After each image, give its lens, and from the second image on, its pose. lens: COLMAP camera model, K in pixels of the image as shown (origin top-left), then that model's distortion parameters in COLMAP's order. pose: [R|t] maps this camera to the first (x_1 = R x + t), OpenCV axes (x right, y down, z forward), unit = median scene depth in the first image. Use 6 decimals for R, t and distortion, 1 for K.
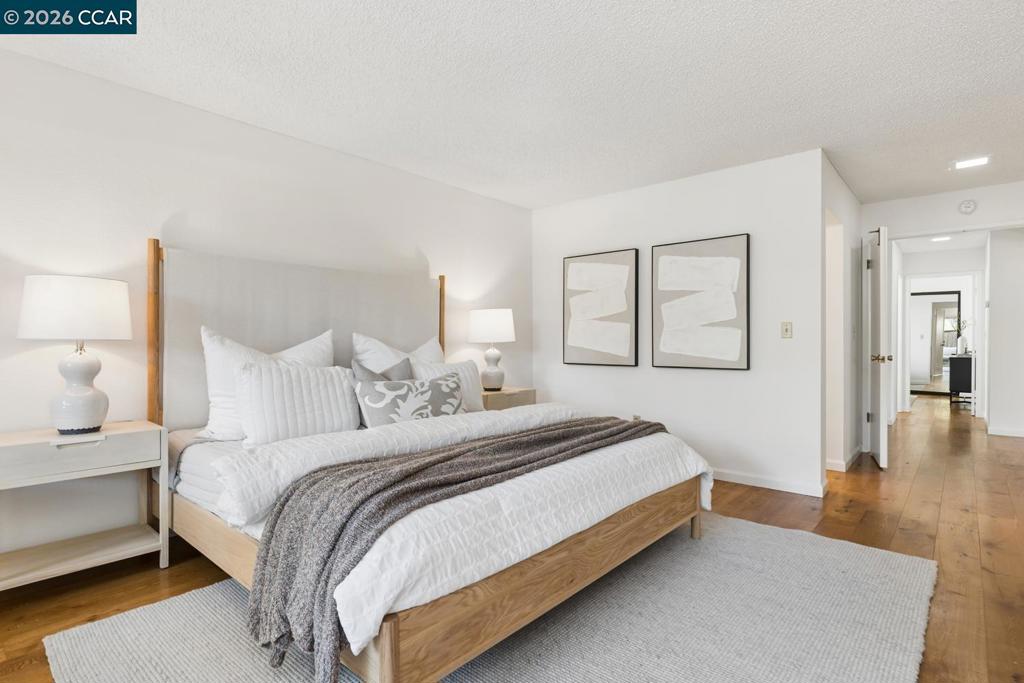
lens RADIAL K [[521.1, 0, 513.5], [0, 521.1, 343.3], [0, 0, 1]] dist [0.004477, -0.001020]
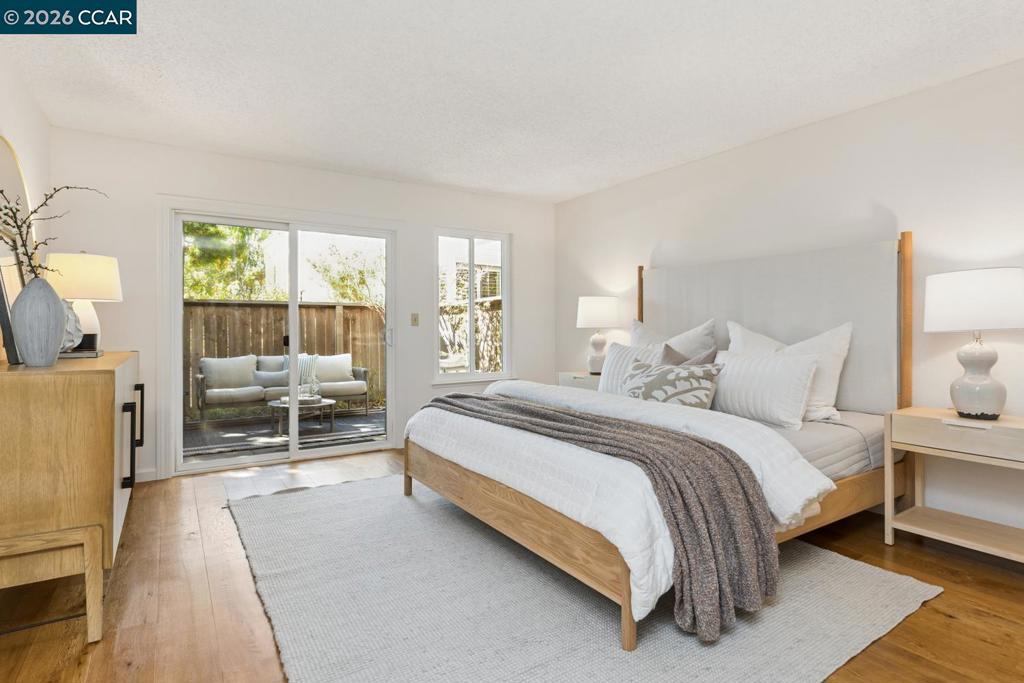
lens RADIAL K [[521.1, 0, 515.3], [0, 521.1, 336.0], [0, 0, 1]] dist [0.004477, -0.001020]
pose [[-0.280481, 0.006967, -0.959834, 1.379543], [-0.000297, 0.999973, 0.007345, 0.002072], [0.959859, 0.002345, -0.280472, 1.478554]]
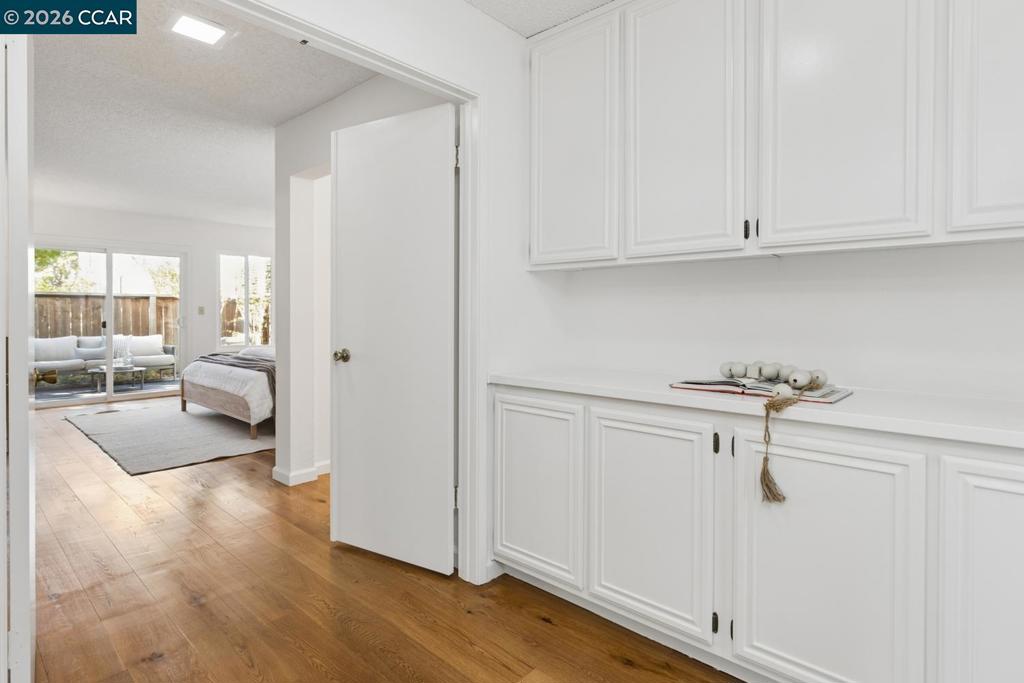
lens RADIAL K [[521.1, 0, 510.3], [0, 521.1, 320.1], [0, 0, 1]] dist [0.004477, -0.001020]
pose [[-0.035297, 0.007316, -0.999350, 2.621990], [-0.002975, 0.999968, 0.007426, -0.019510], [0.999372, 0.003235, -0.035275, 2.511904]]
